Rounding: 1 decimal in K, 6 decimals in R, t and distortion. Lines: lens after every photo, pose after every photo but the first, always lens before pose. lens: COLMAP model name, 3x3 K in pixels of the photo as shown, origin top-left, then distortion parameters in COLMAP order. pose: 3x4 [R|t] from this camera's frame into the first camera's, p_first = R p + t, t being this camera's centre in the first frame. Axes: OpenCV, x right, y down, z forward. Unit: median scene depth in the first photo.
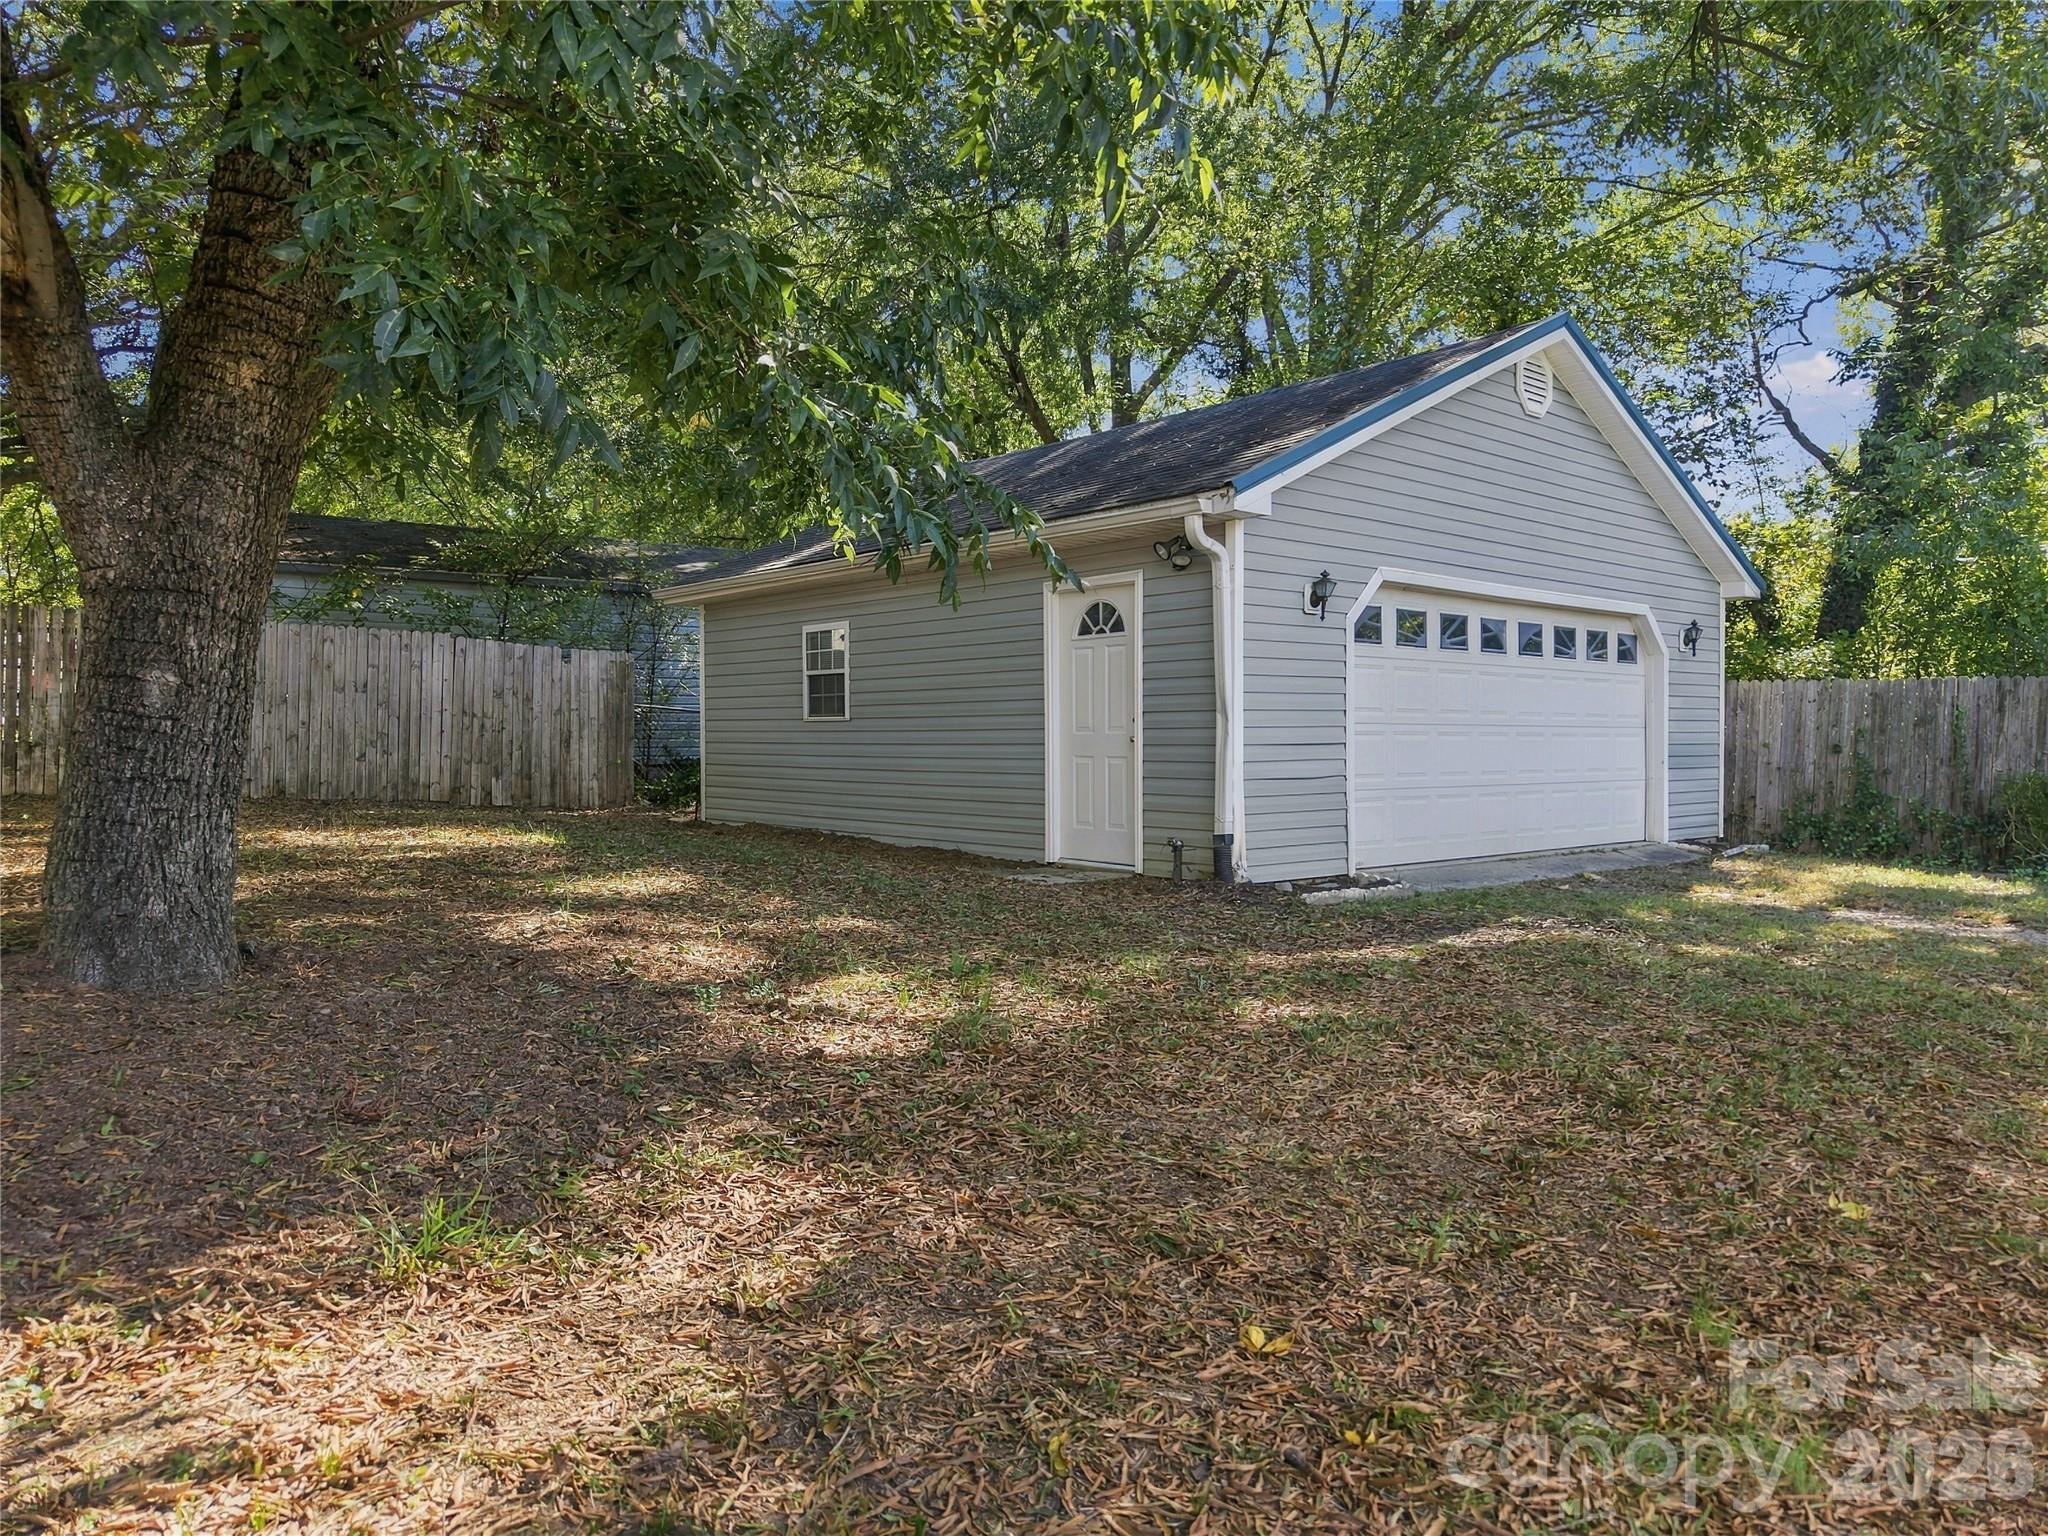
lens RADIAL K [[1327.0, 0, 1024.0], [0, 1327.0, 768.0], [0, 0, 1]] dist [0.005915, 0.000729]
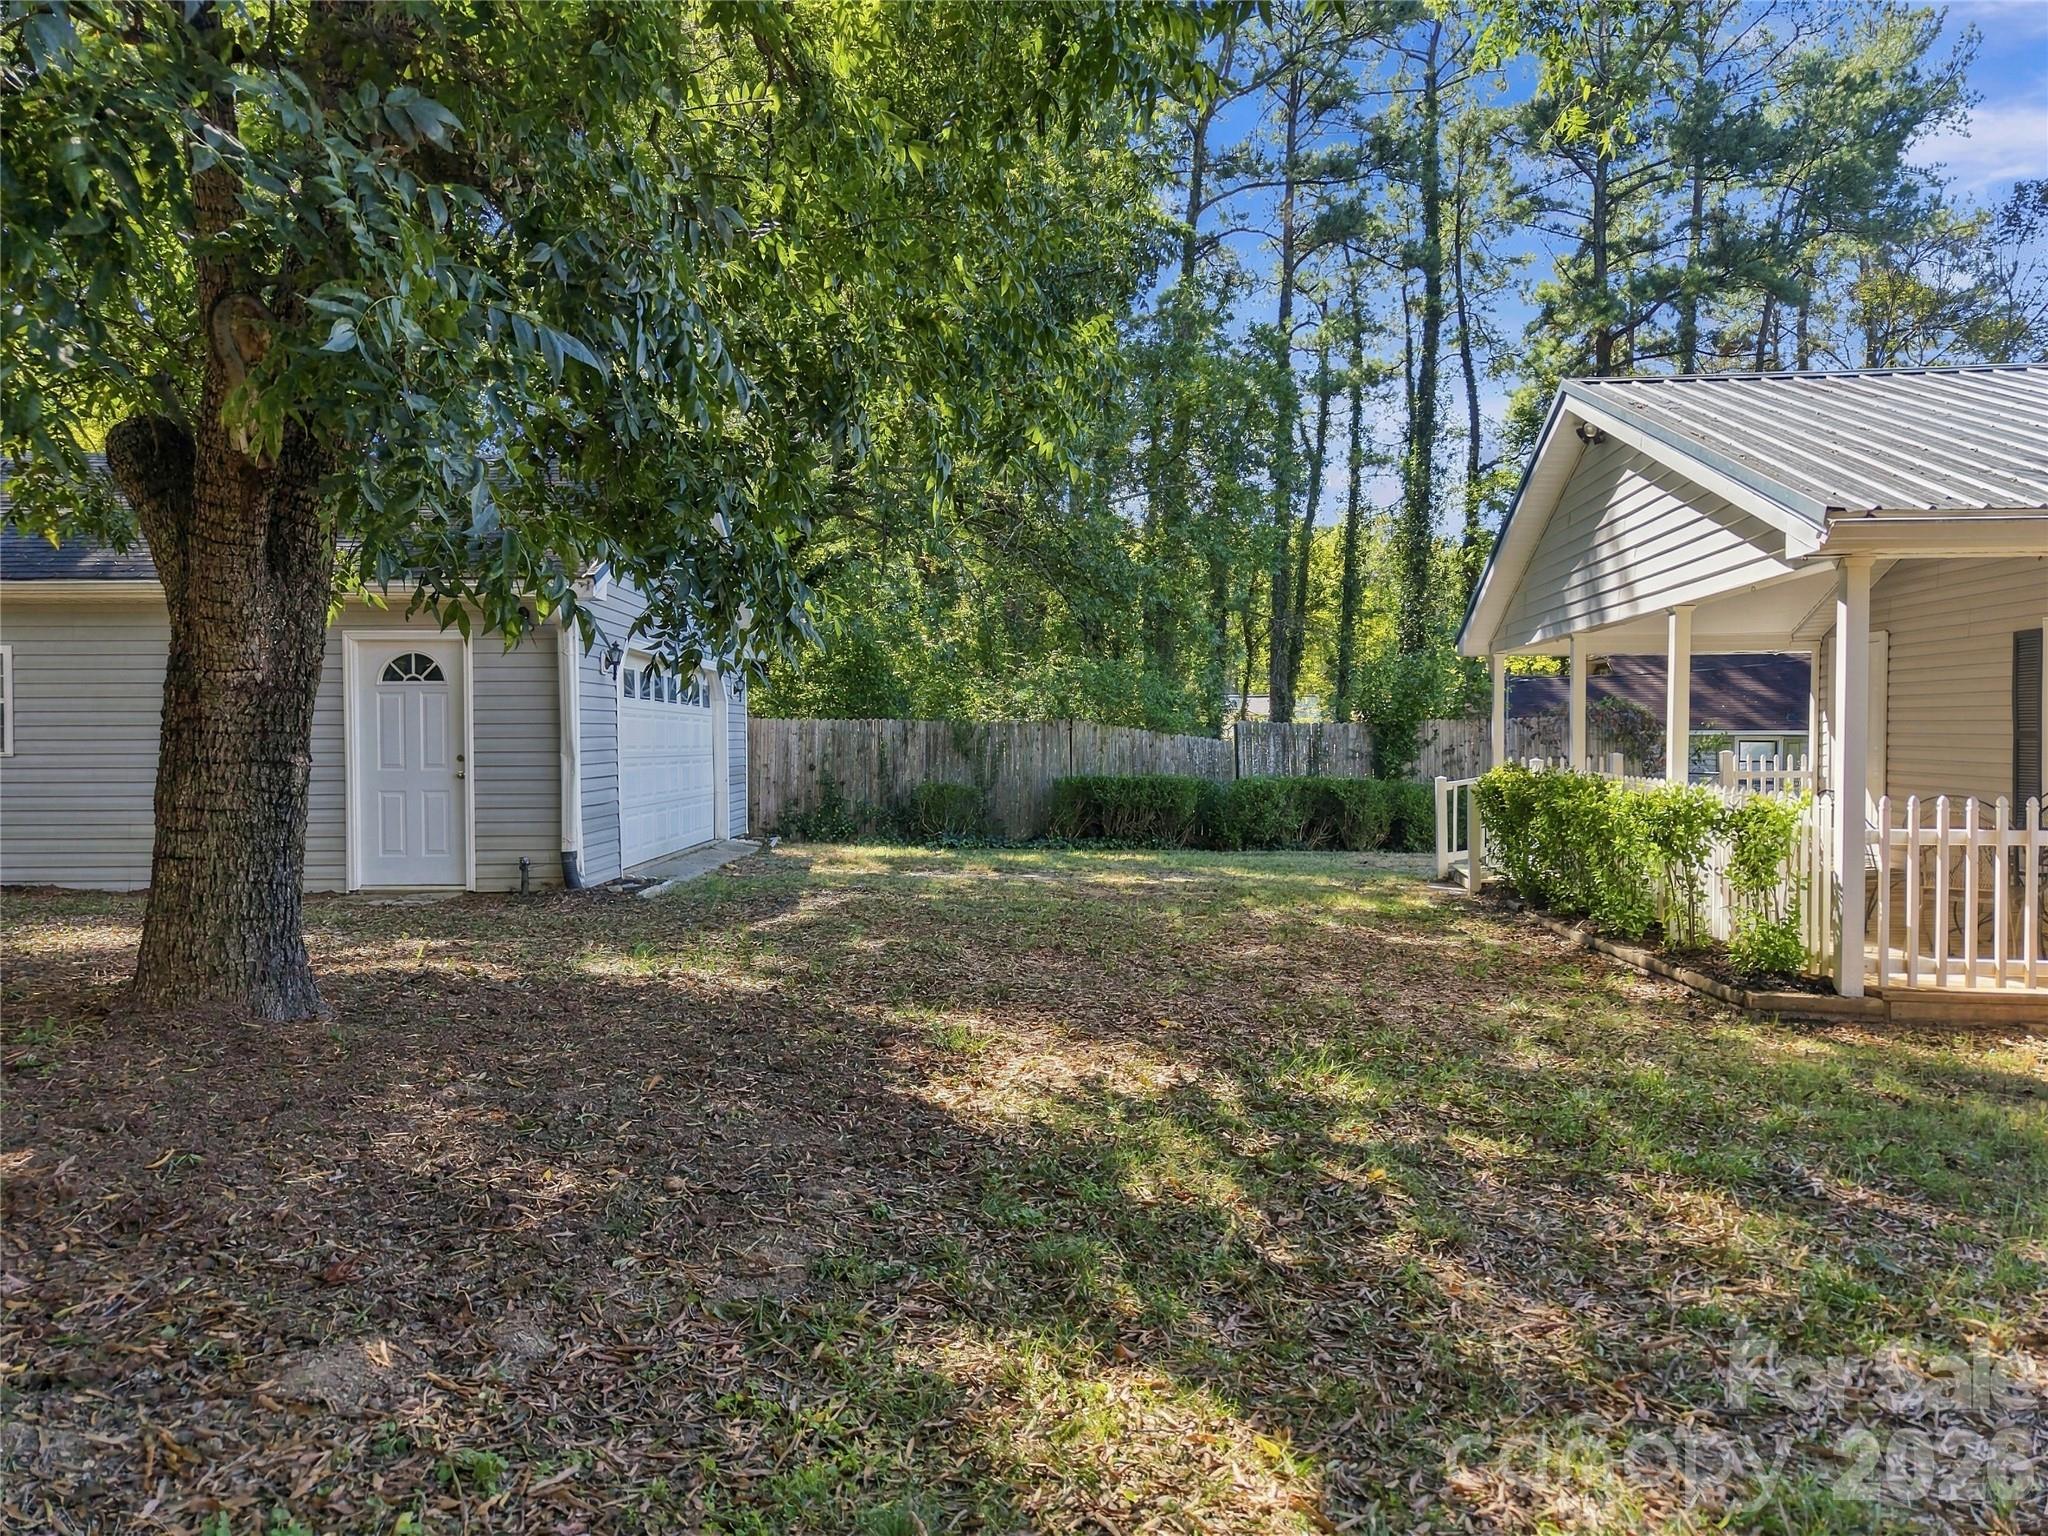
lens RADIAL K [[1327.0, 0, 1024.0], [0, 1327.0, 768.0], [0, 0, 1]] dist [0.005915, 0.000729]
pose [[0.624294, -0.017311, 0.780998, -0.514527], [0.019237, 0.999792, 0.006784, -0.026461], [-0.780953, 0.010788, 0.624497, -0.105279]]
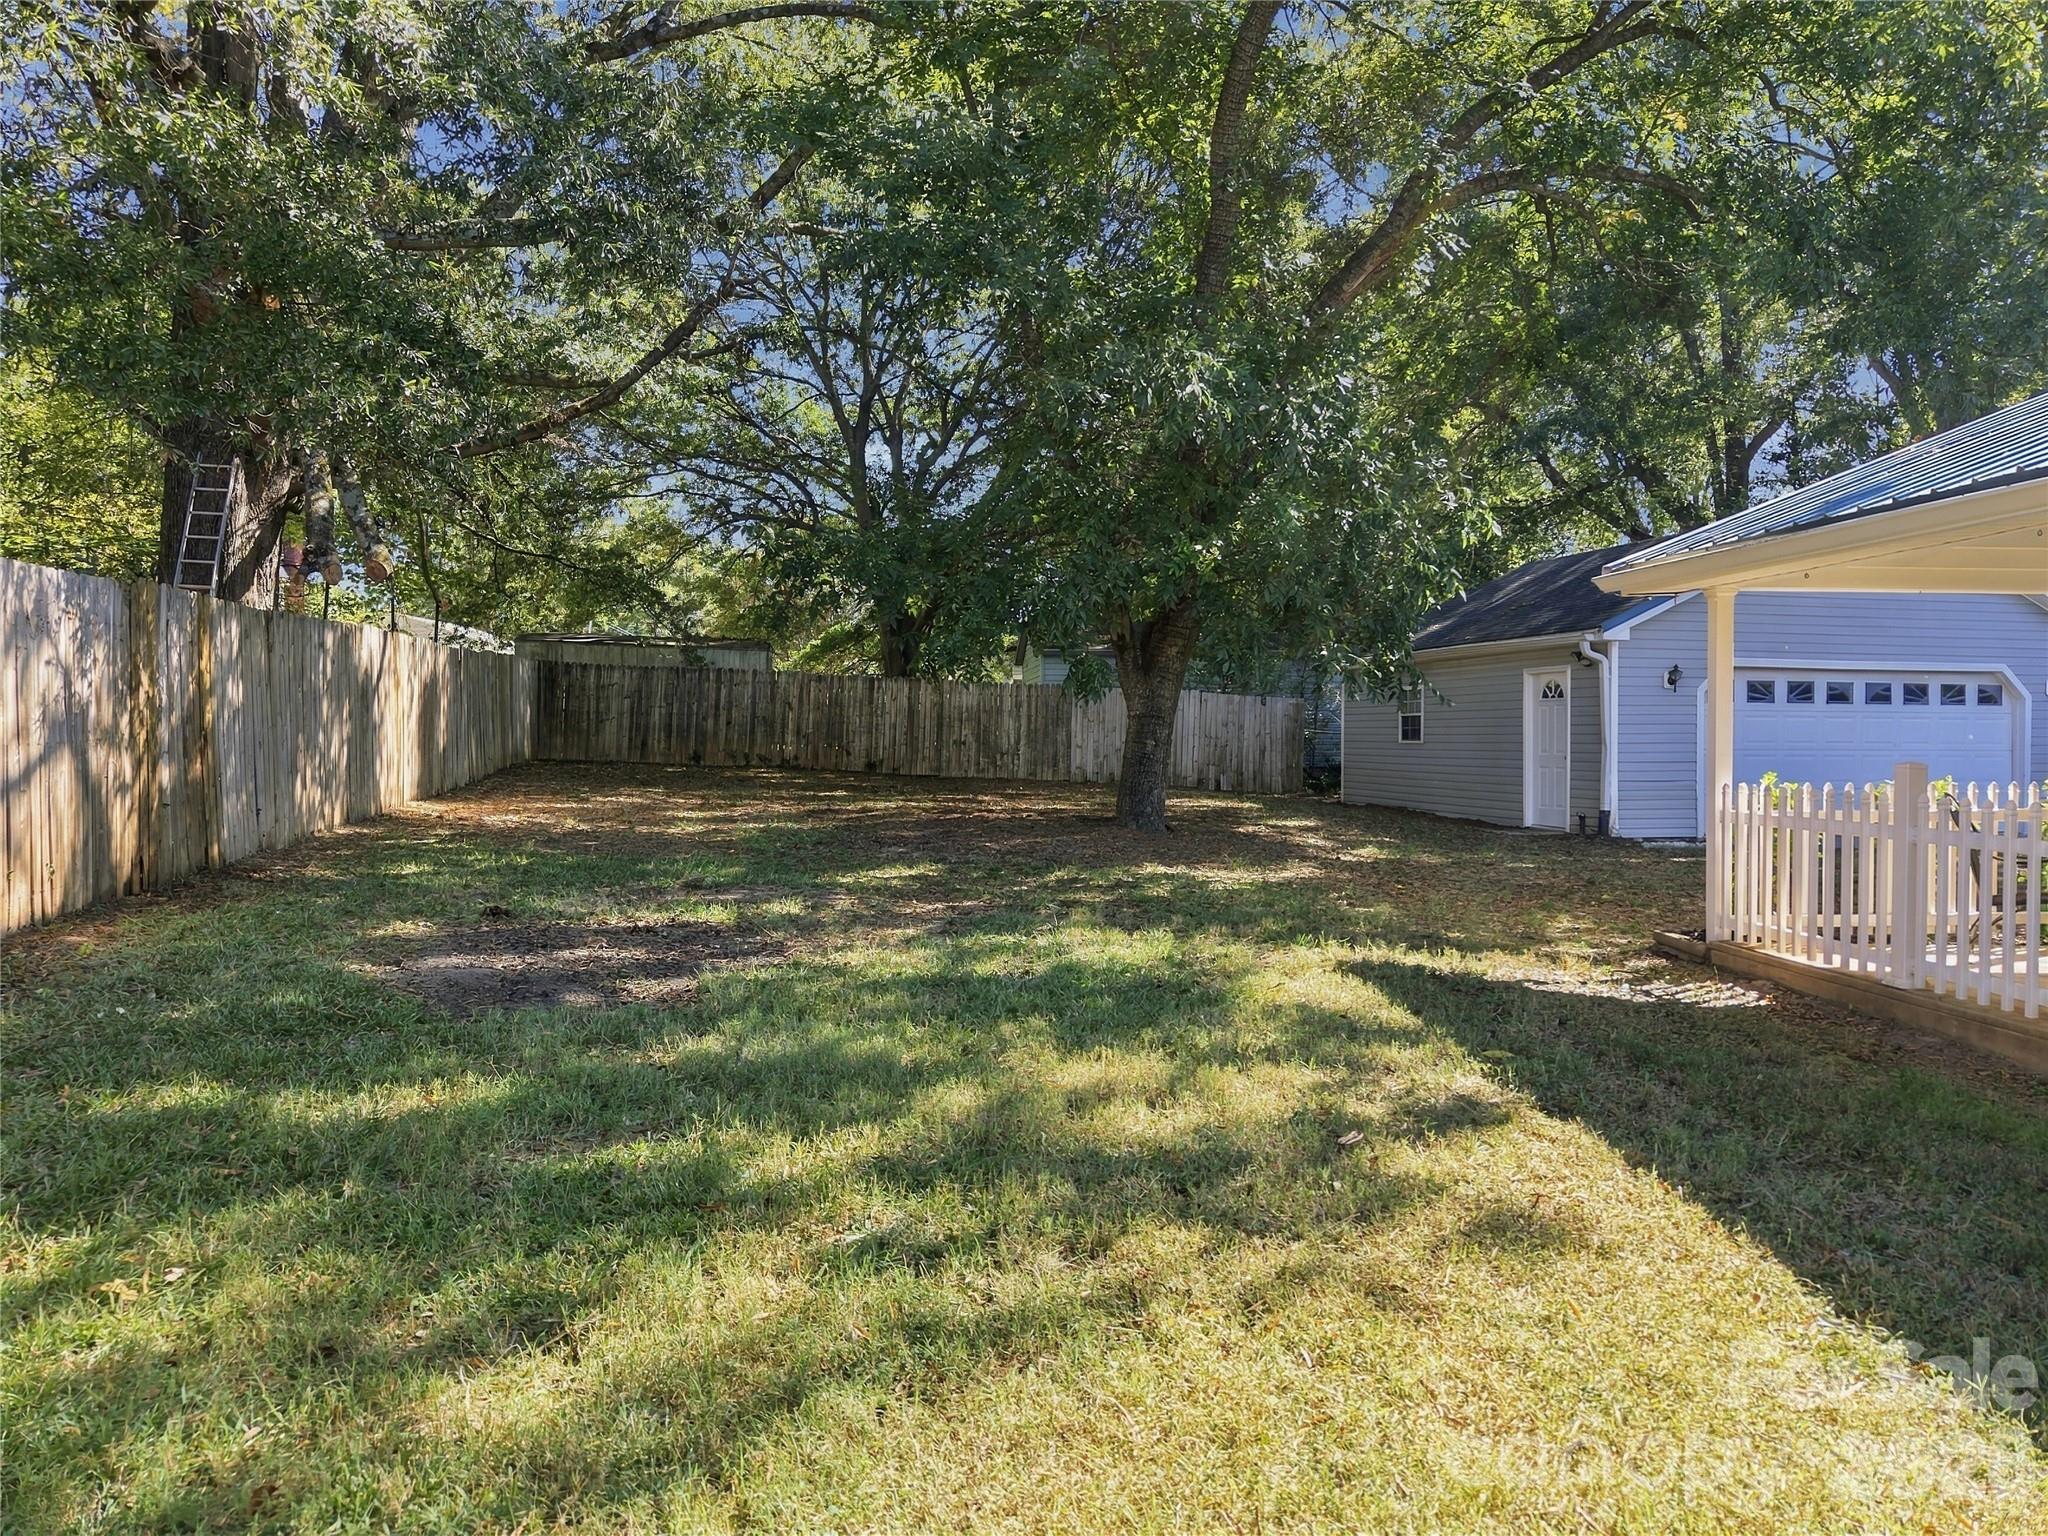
lens RADIAL K [[1327.0, 0, 1024.0], [0, 1327.0, 768.0], [0, 0, 1]] dist [0.005915, 0.000729]
pose [[0.872961, 0.015032, -0.487559, 0.304119], [-0.013662, 0.999886, 0.006367, -0.009302], [0.487599, 0.001103, 0.873067, -0.891424]]
